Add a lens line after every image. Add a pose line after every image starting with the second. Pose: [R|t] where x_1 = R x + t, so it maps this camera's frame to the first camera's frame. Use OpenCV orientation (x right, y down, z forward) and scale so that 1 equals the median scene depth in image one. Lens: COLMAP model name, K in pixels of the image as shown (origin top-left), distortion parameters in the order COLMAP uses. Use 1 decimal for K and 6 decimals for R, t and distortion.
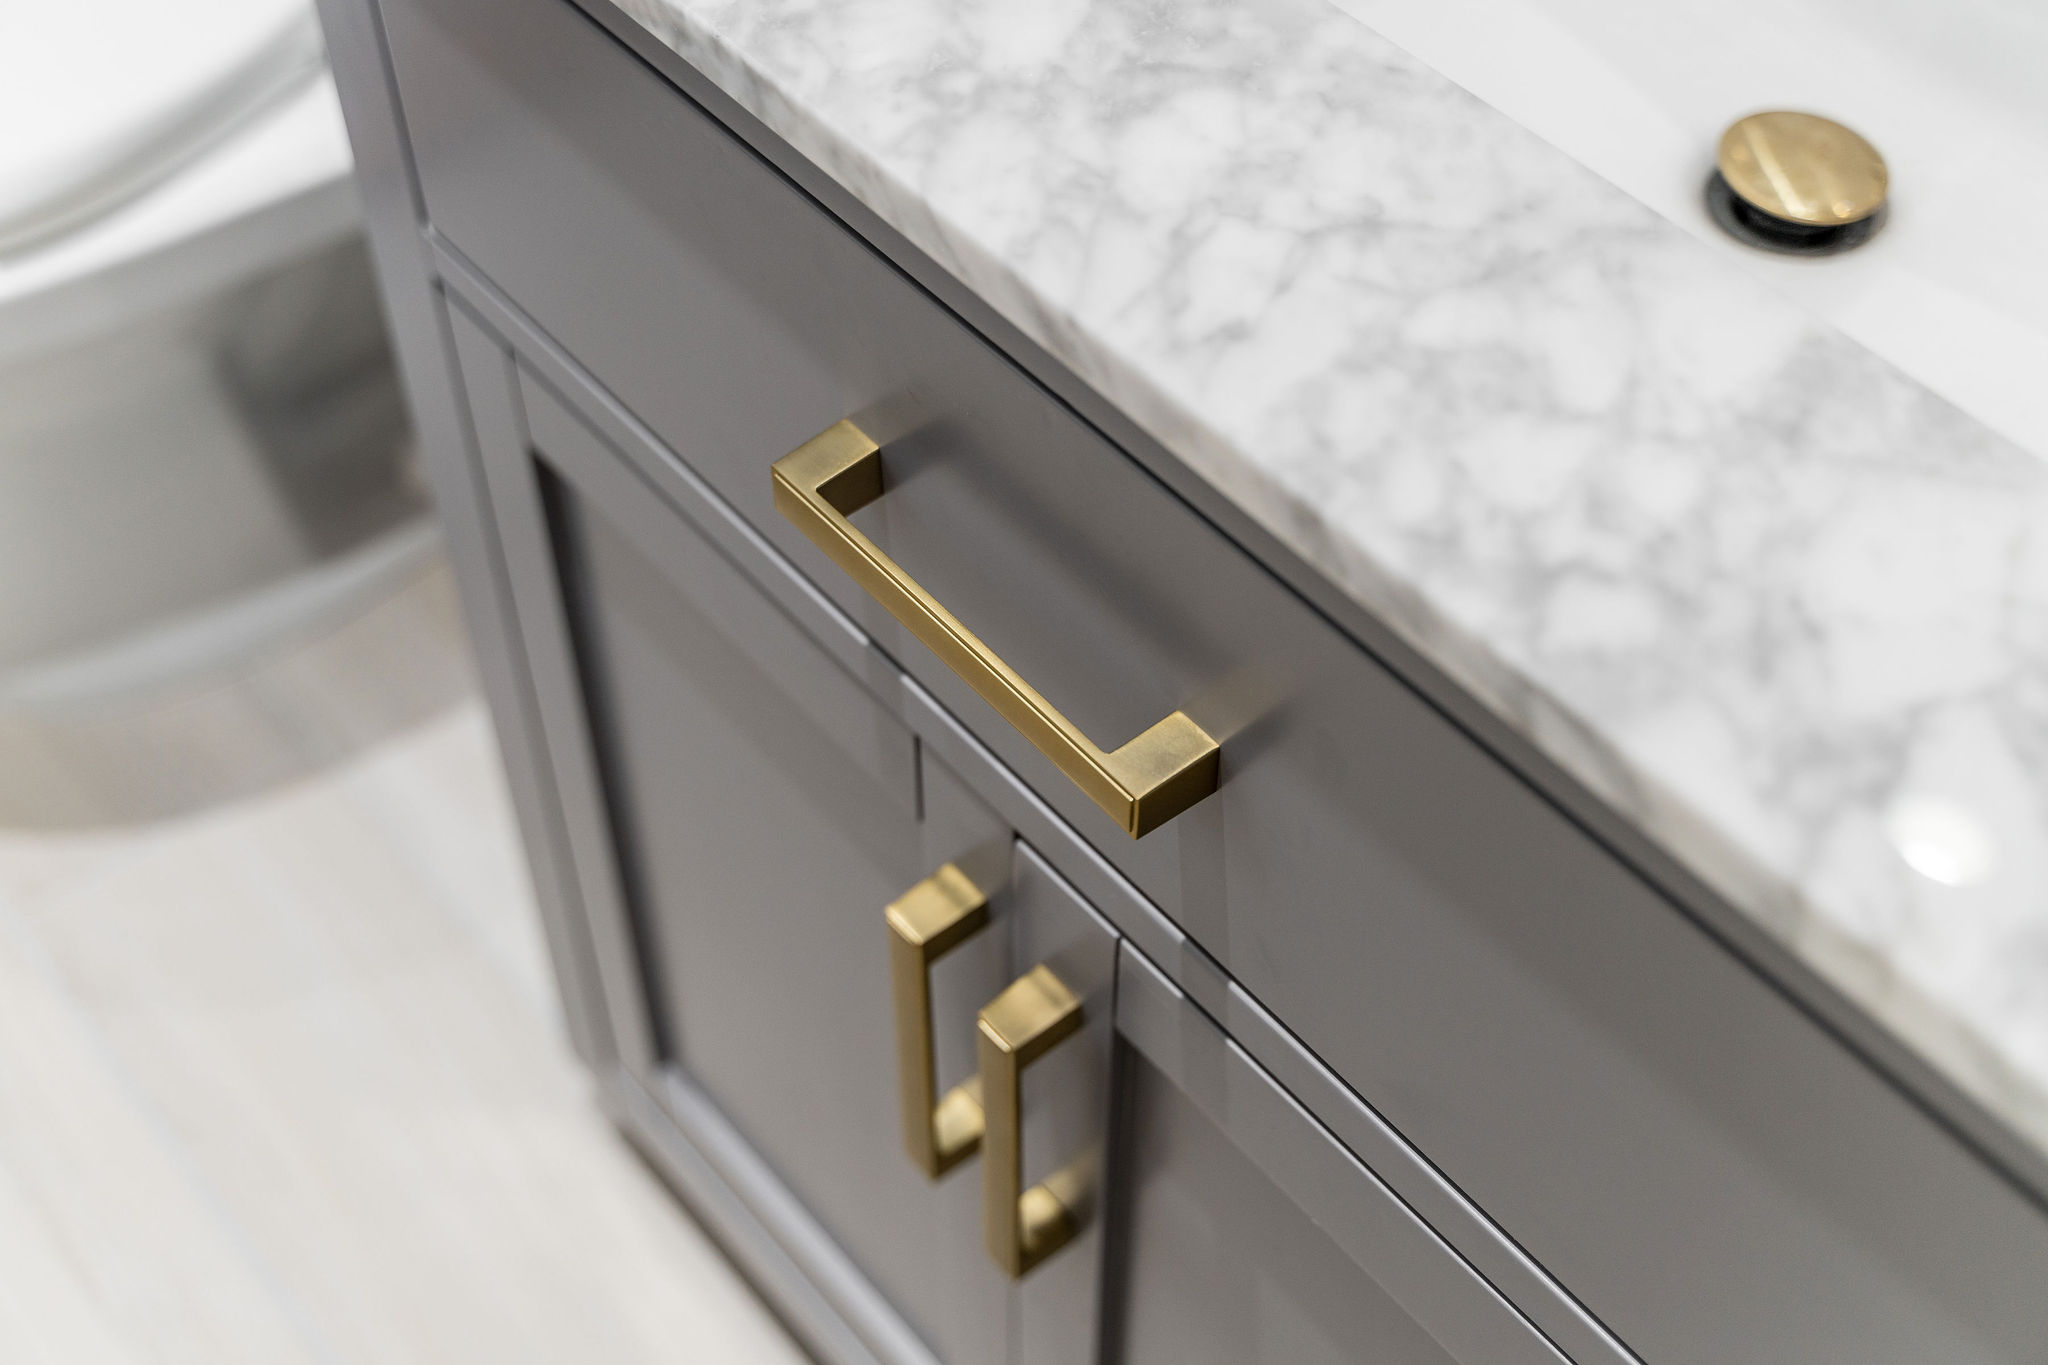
lens RADIAL K [[2530.8, 0, 1033.6], [0, 2530.8, 681.8], [0, 0, 1]] dist [-0.015424, 0.000000]
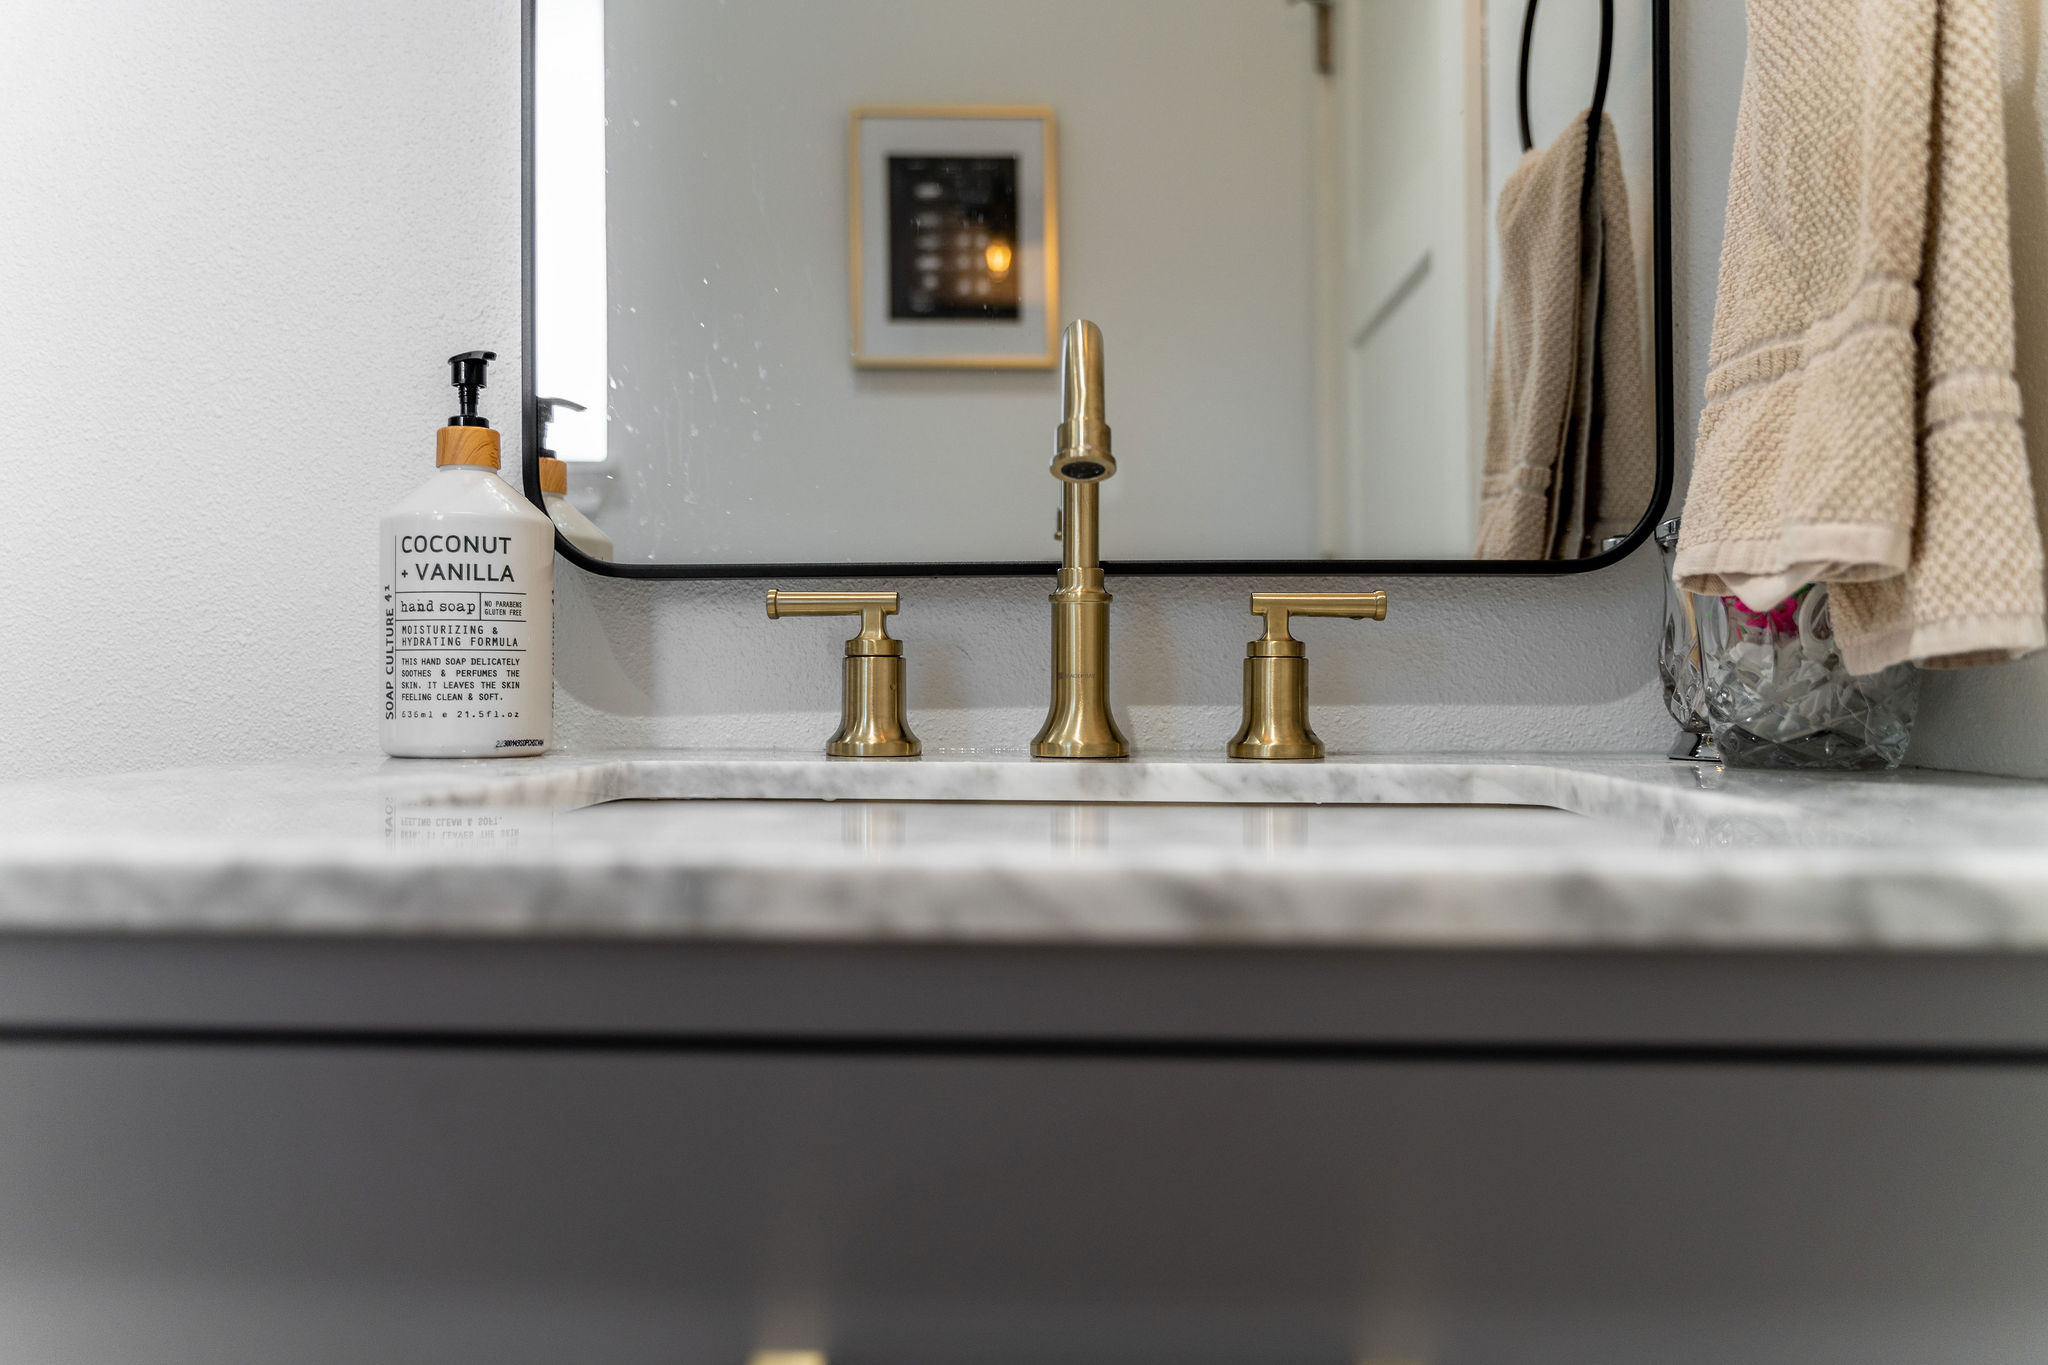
lens RADIAL K [[1662.0, 0, 1012.5], [0, 1662.0, 682.8], [0, 0, 1]] dist [-0.013921, -0.005707]
pose [[0.671796, -0.003373, 0.740728, -0.486496], [0.566749, 0.646226, -0.511065, 0.085819], [-0.476954, 0.763139, 0.436044, 0.656858]]
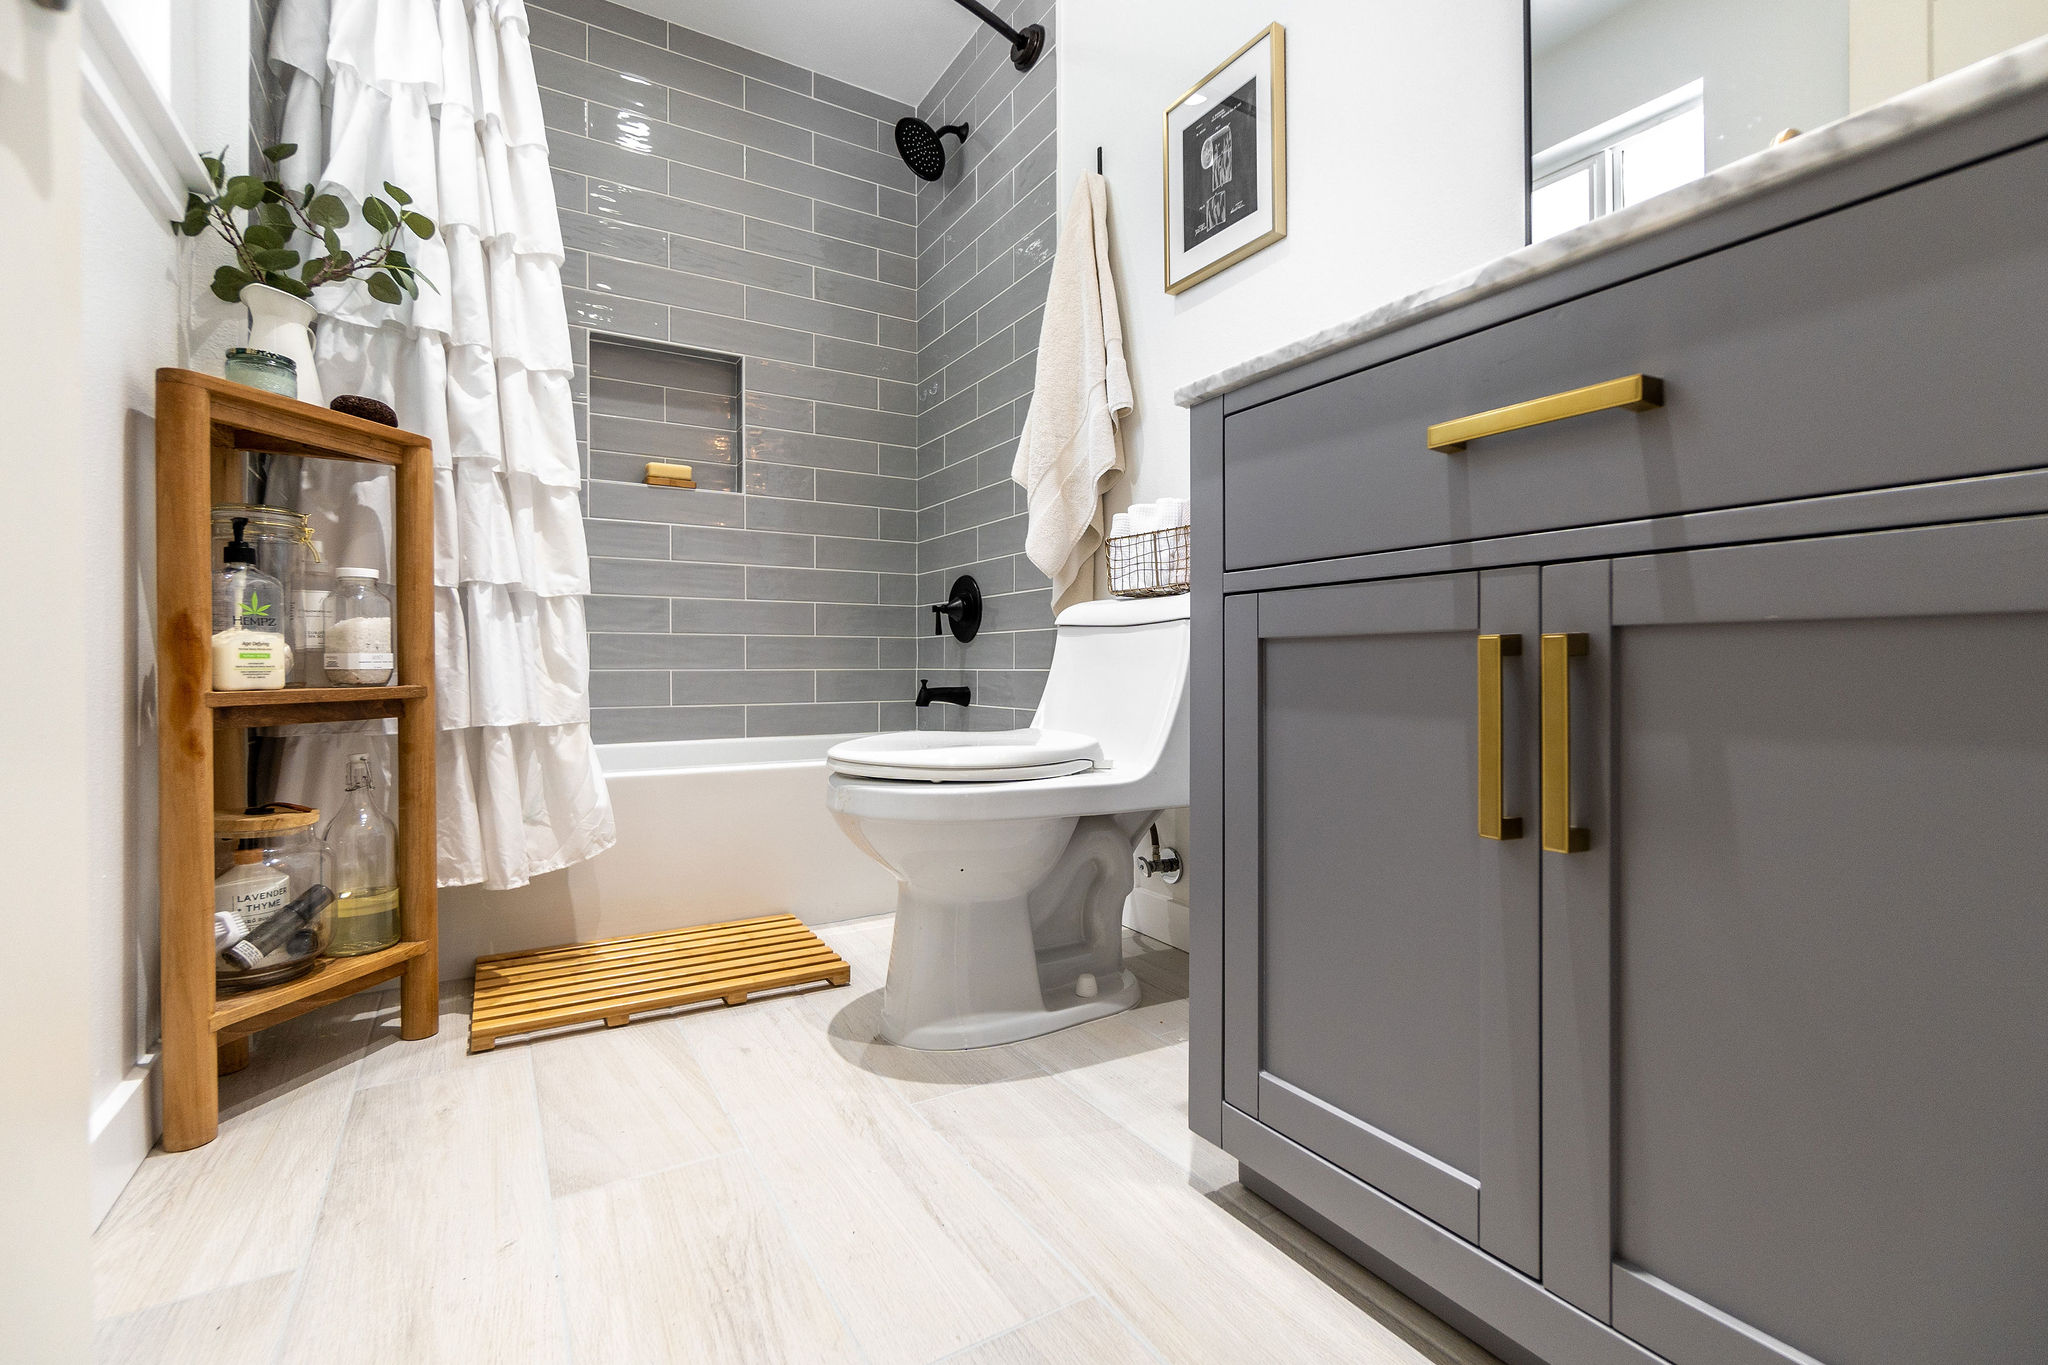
lens RADIAL K [[903.3, 0, 1029.7], [0, 903.3, 667.0], [0, 0, 1]] dist [-0.001008, -0.000522]
pose [[0.988285, -0.008385, -0.152386, -0.445791], [-0.110617, 0.648560, -0.753083, 1.055981], [0.105146, 0.761117, 0.640035, 0.555172]]
